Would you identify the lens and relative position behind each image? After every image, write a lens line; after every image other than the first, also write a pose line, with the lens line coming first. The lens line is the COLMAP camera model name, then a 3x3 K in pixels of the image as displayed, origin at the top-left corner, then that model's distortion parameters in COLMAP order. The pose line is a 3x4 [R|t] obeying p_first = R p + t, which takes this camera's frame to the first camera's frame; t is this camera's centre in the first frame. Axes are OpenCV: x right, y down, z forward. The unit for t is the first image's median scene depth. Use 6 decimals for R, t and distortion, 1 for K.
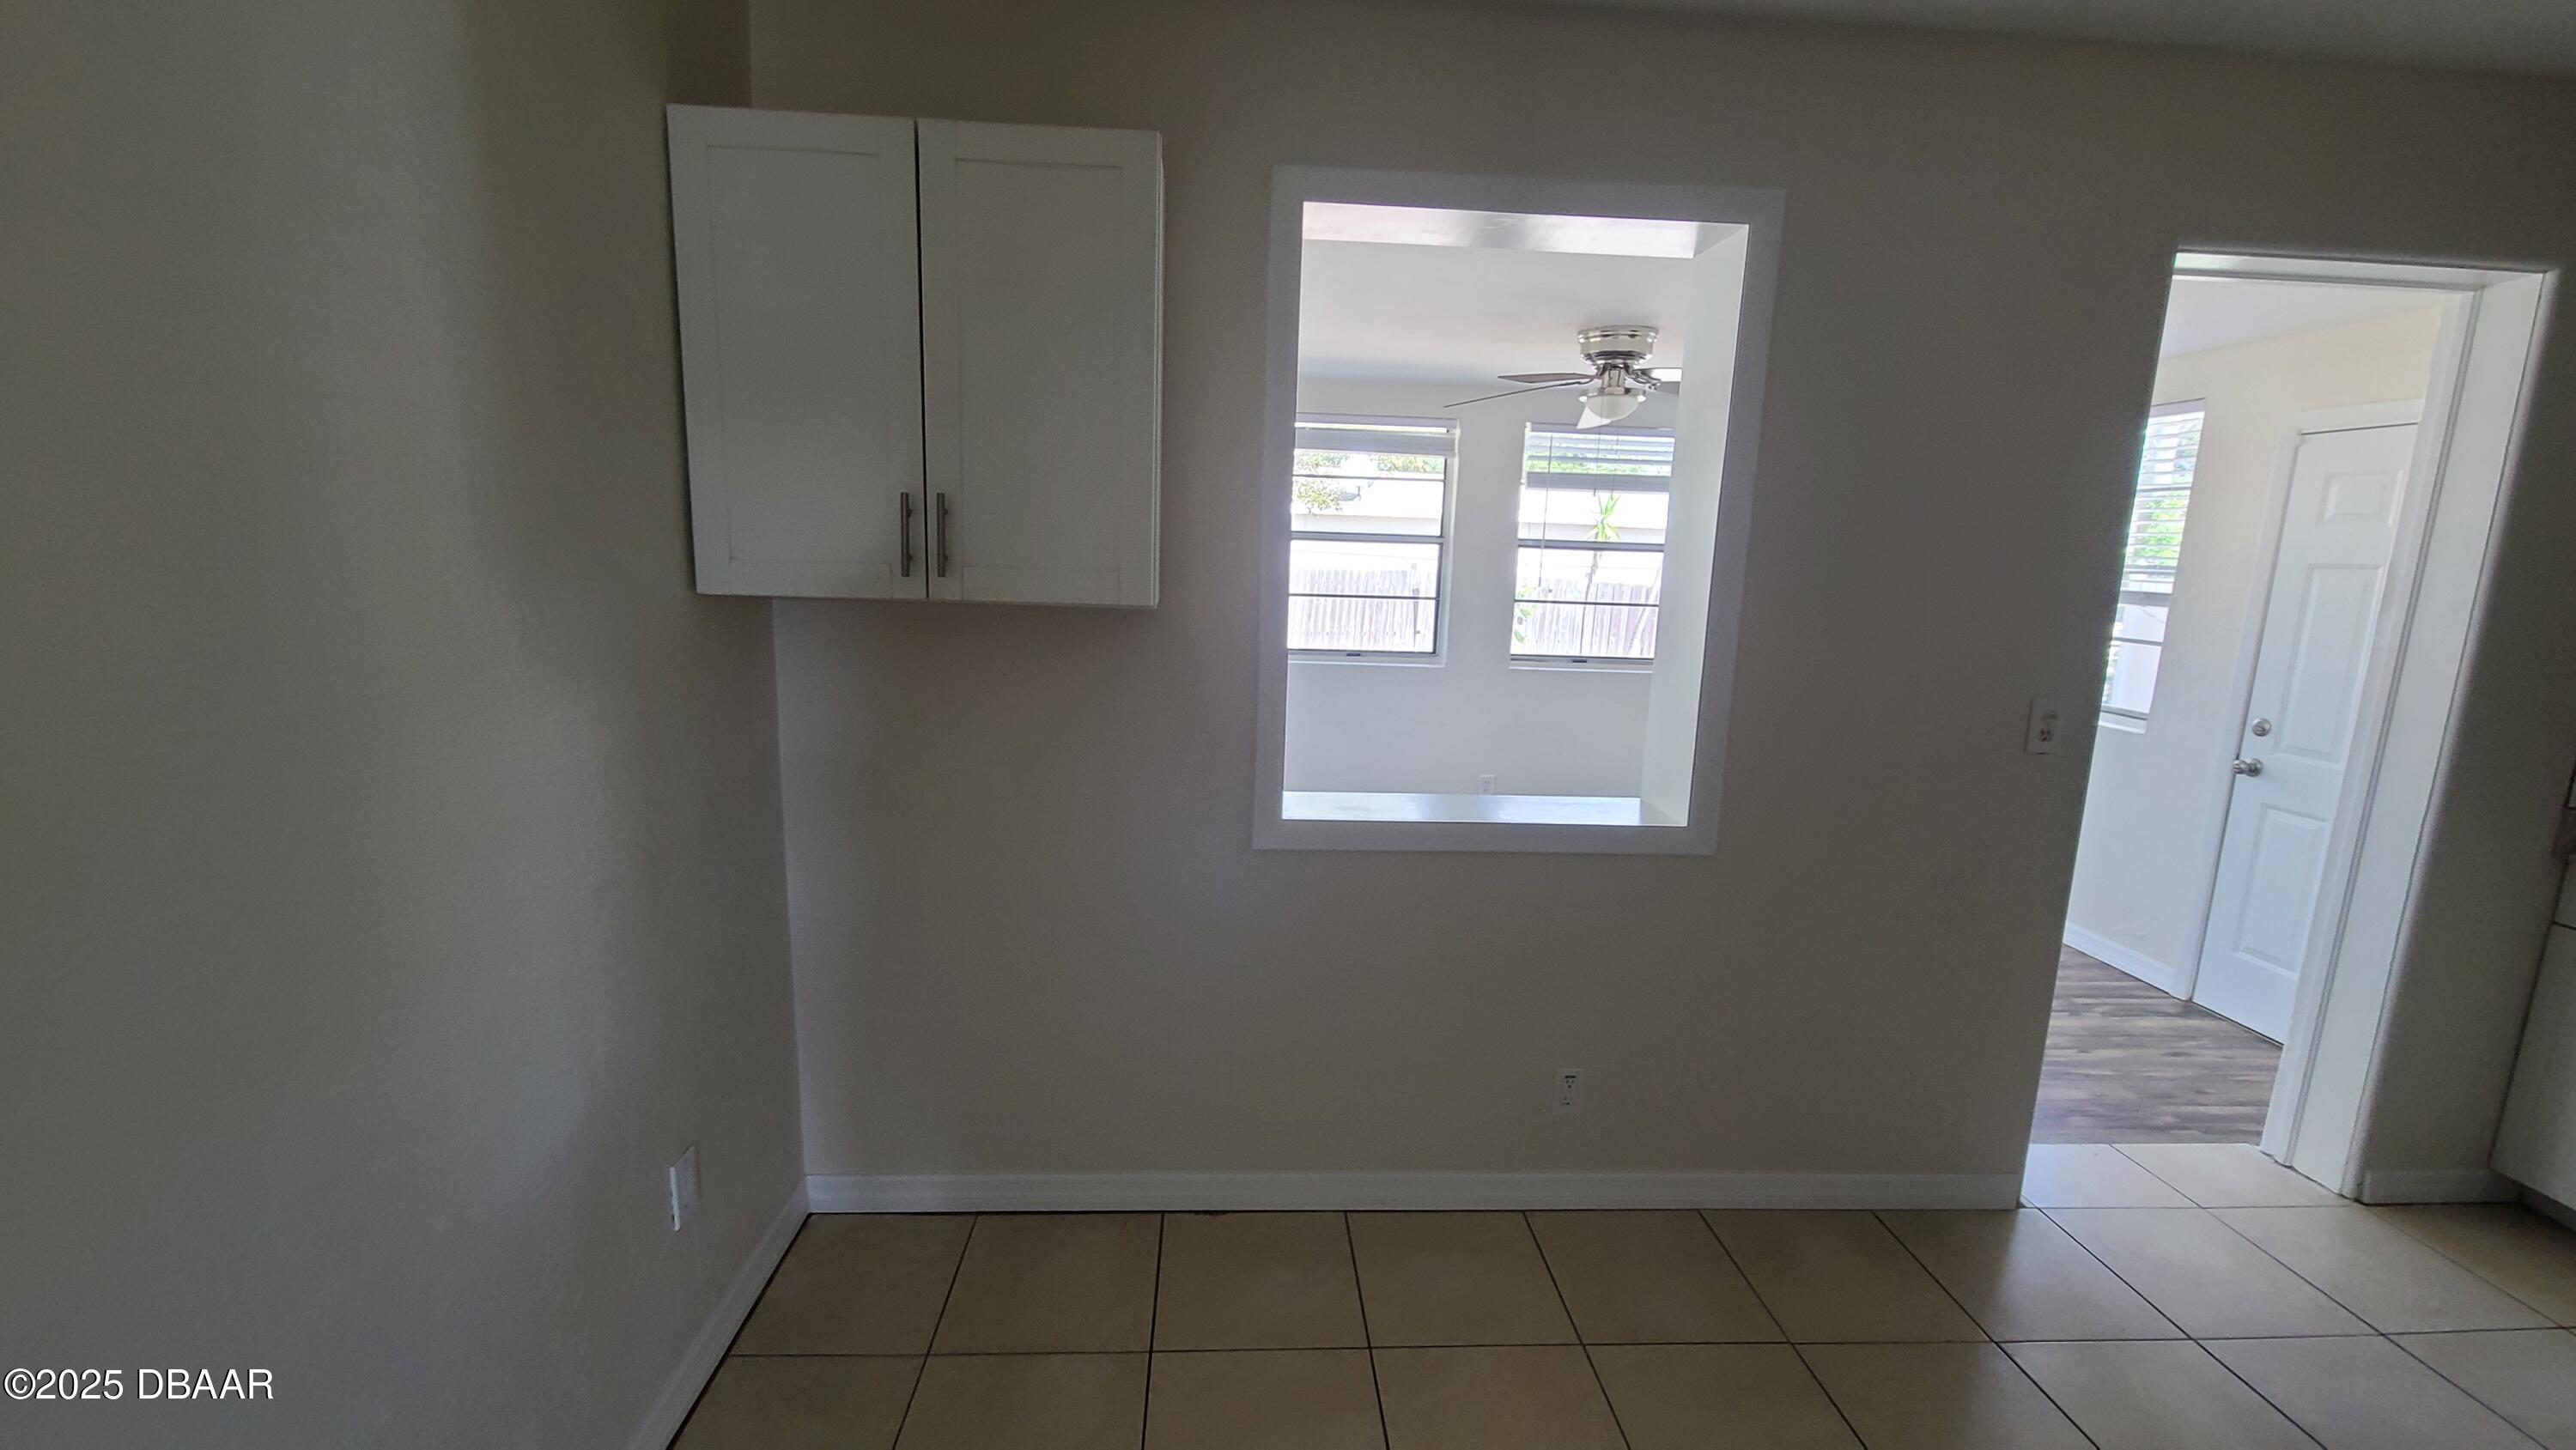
lens RADIAL K [[1069.8, 0, 1283.6], [0, 1069.8, 735.6], [0, 0, 1]] dist [-0.000625, -0.000070]
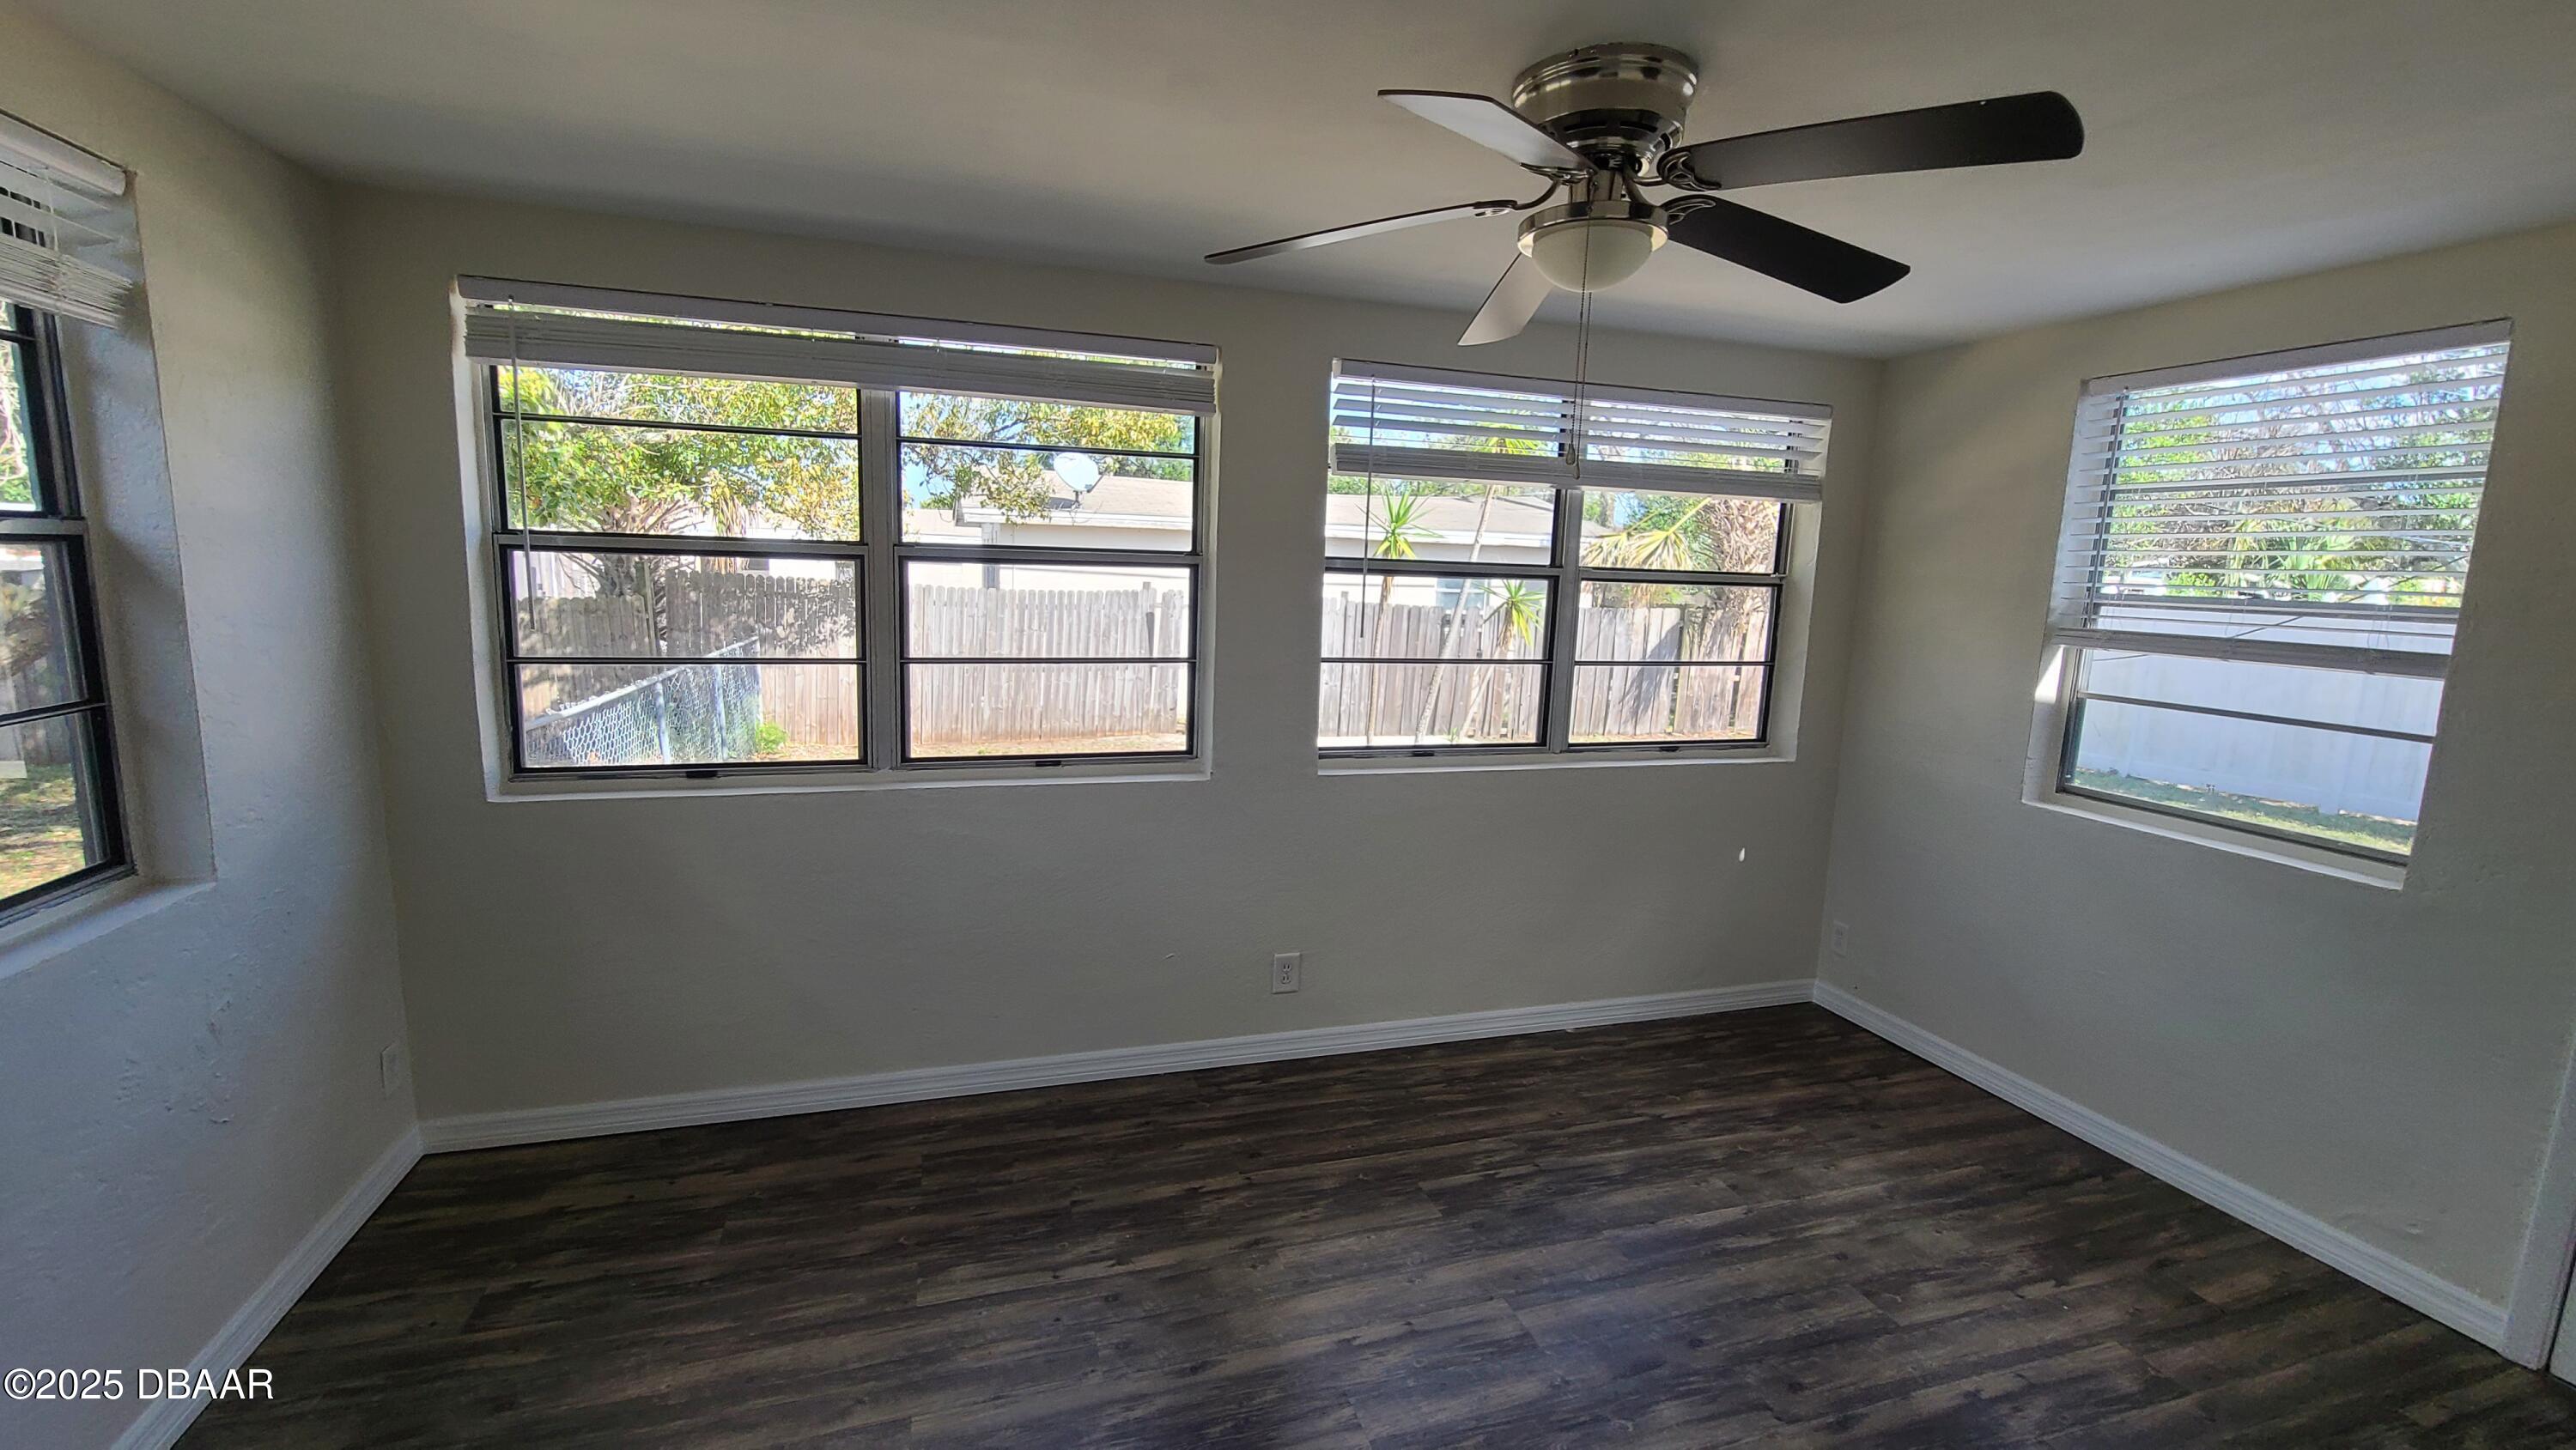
lens RADIAL K [[1069.8, 0, 1283.6], [0, 1069.8, 735.6], [0, 0, 1]] dist [-0.000625, -0.000070]
pose [[0.969727, -0.039419, 0.240987, 0.051943], [0.042888, 0.999038, -0.009163, -0.082388], [-0.240394, 0.019221, 0.970485, 0.438184]]
